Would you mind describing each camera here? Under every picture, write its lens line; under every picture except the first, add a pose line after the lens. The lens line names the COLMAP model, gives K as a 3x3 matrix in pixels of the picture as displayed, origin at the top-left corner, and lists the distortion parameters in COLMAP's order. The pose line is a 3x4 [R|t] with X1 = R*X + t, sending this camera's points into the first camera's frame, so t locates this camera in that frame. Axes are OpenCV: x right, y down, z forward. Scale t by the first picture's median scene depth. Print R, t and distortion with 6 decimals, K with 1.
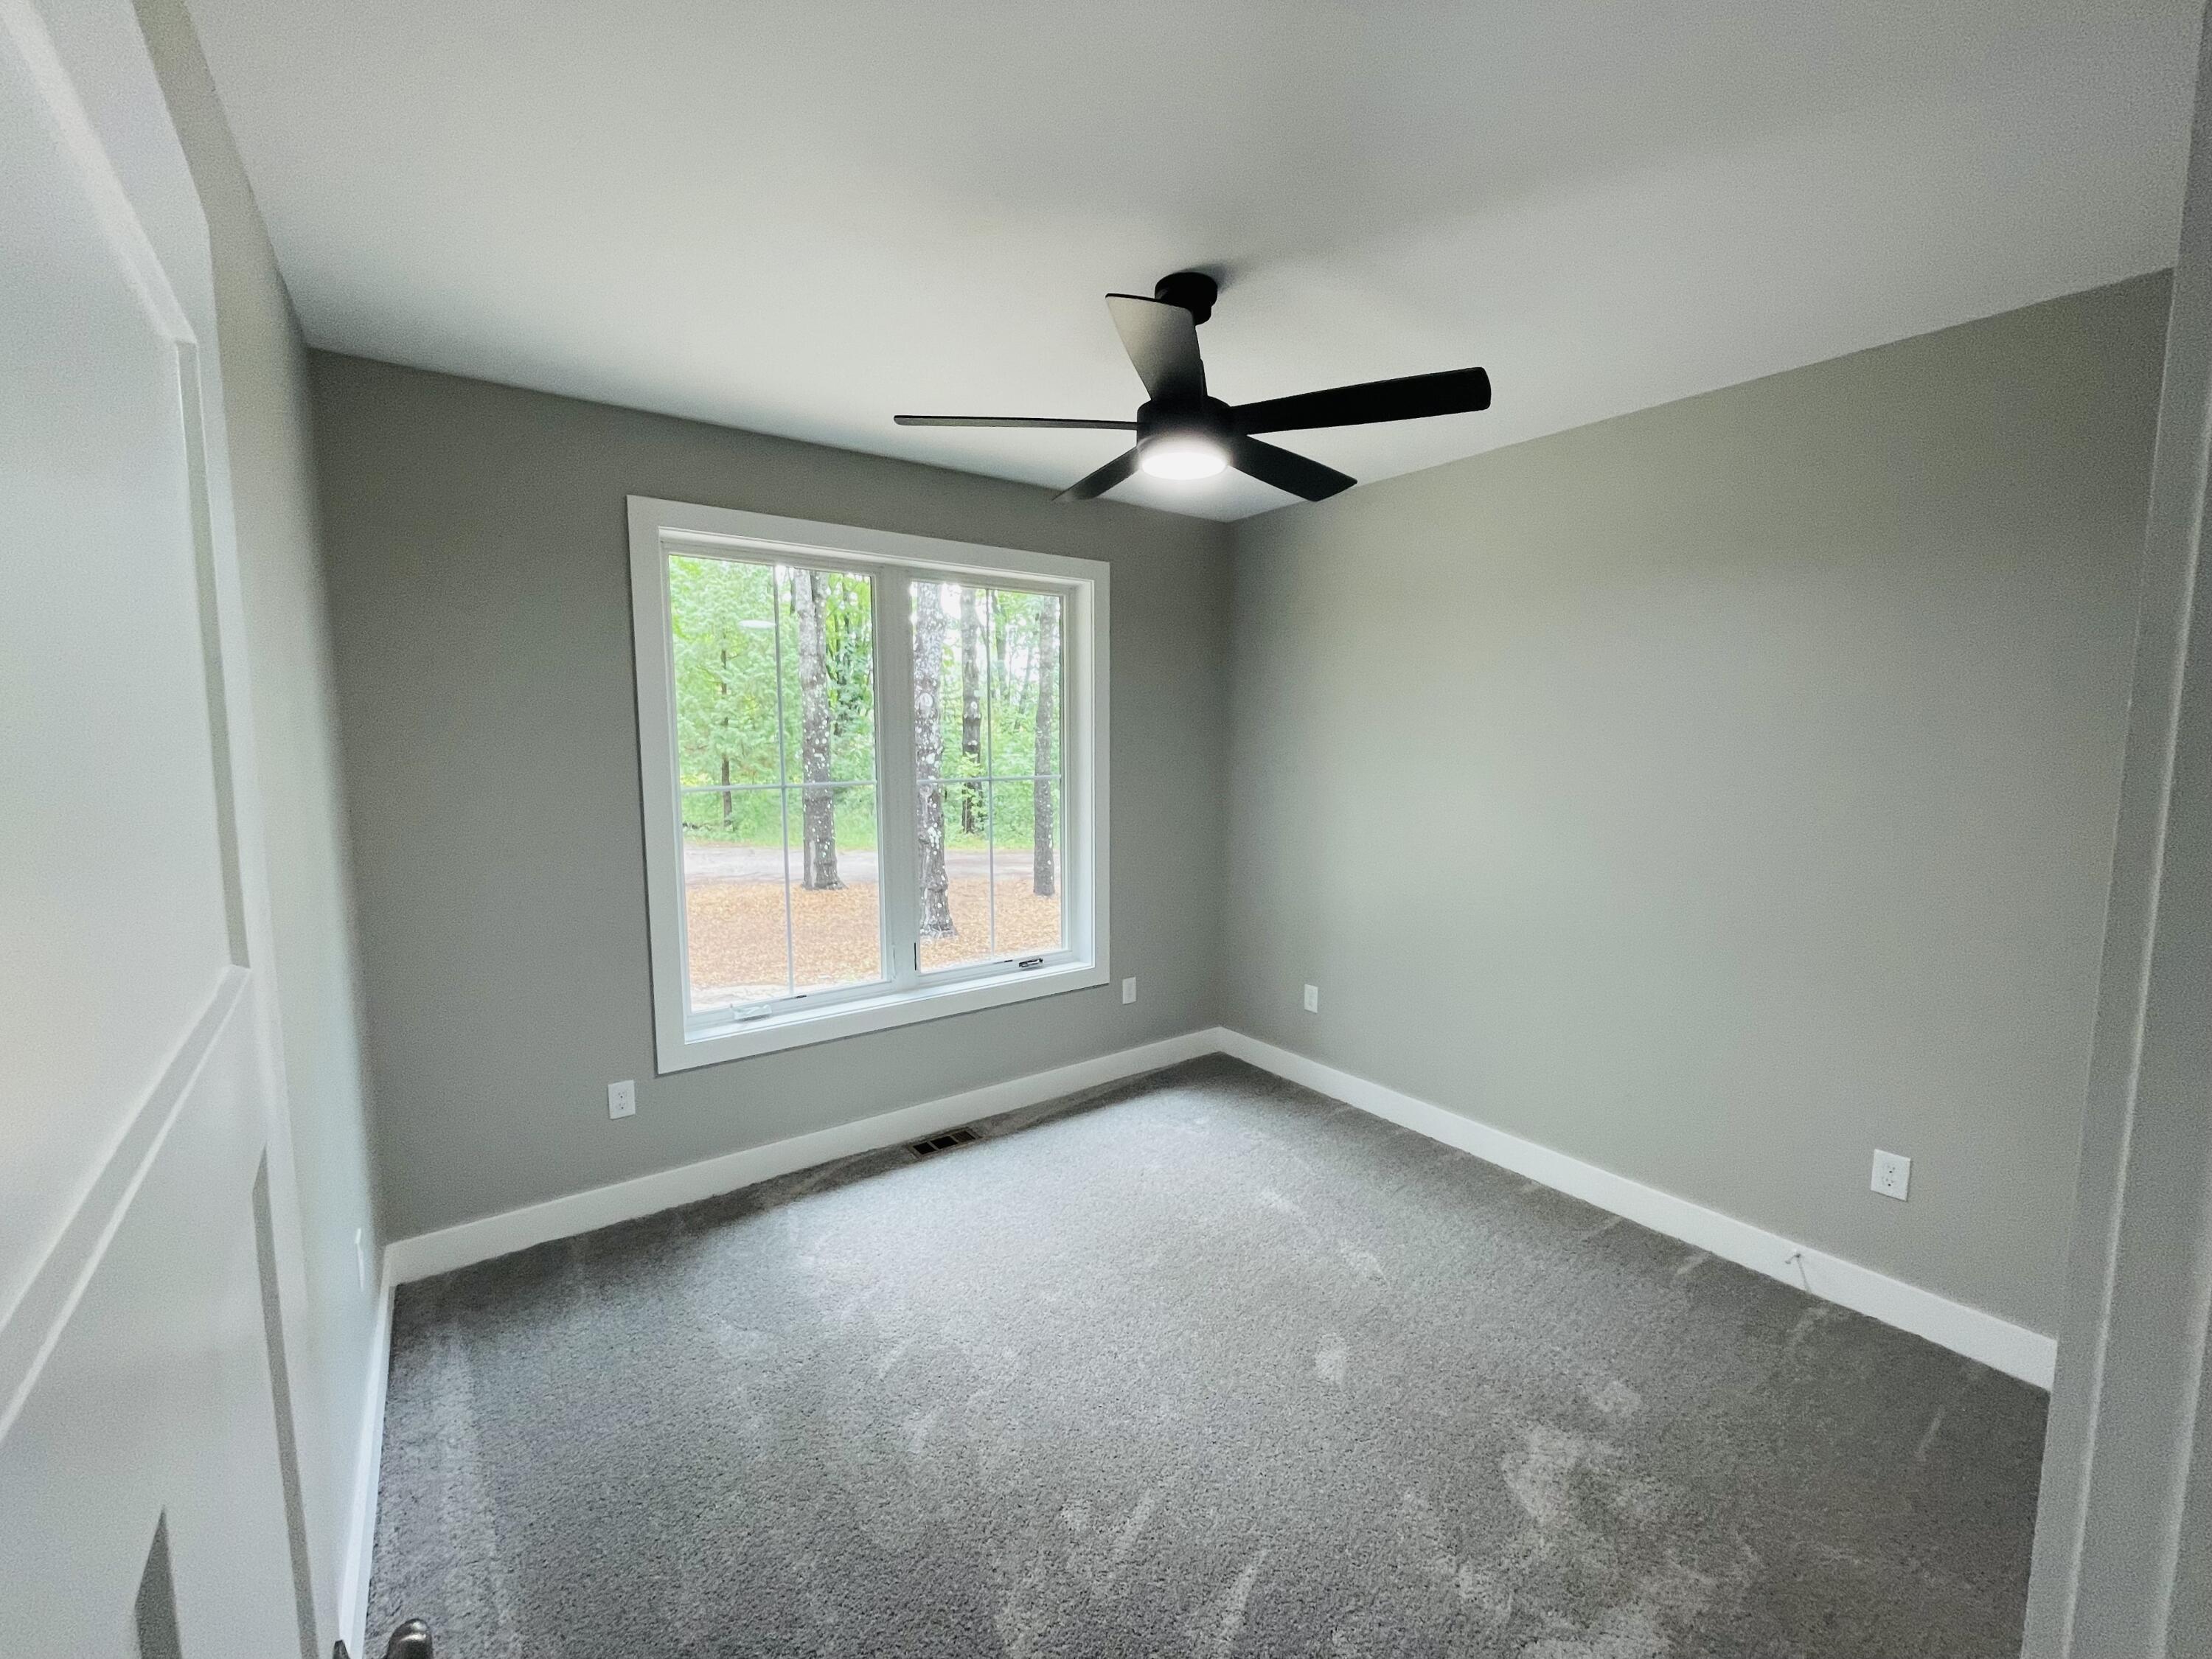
lens RADIAL K [[890.3, 0, 1109.0], [0, 890.3, 826.9], [0, 0, 1]] dist [-0.000160, -0.002781]
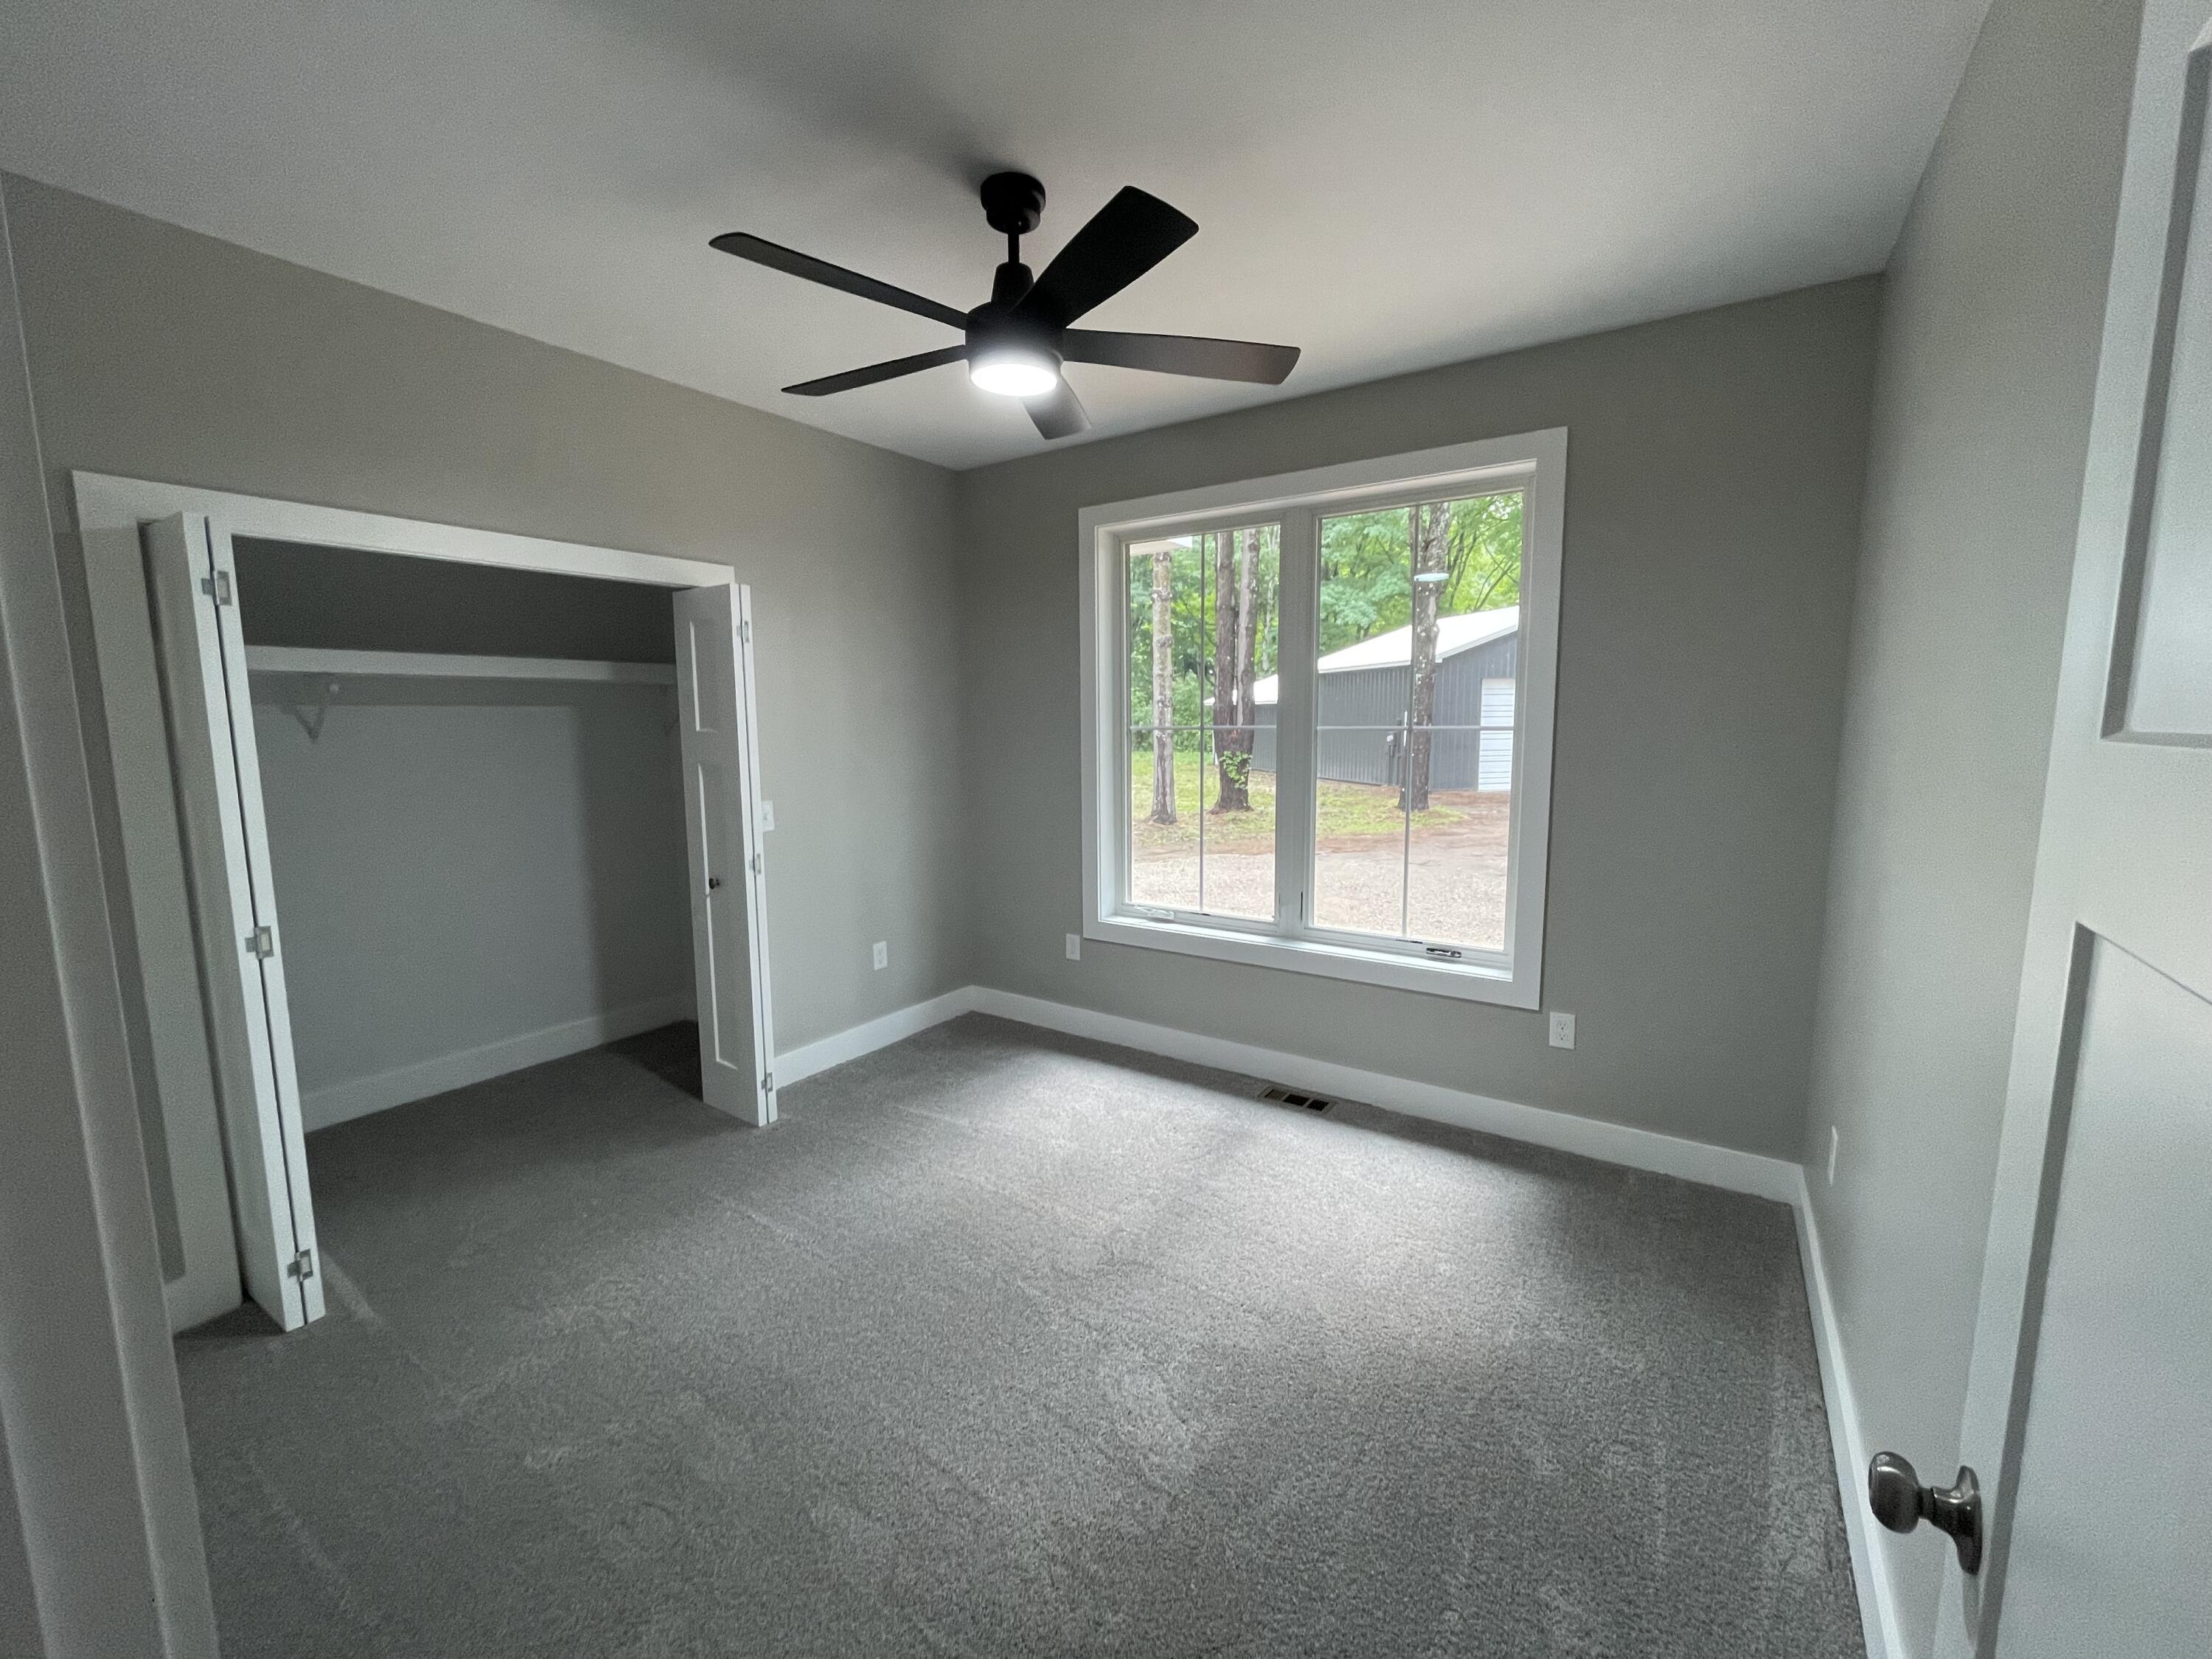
lens RADIAL K [[890.3, 0, 1109.0], [0, 890.3, 826.9], [0, 0, 1]] dist [-0.000160, -0.002781]
pose [[0.349263, 0.127693, -0.928284, 0.645911], [-0.067144, 0.991535, 0.111131, -0.039518], [0.934616, 0.023514, 0.354880, 0.467758]]
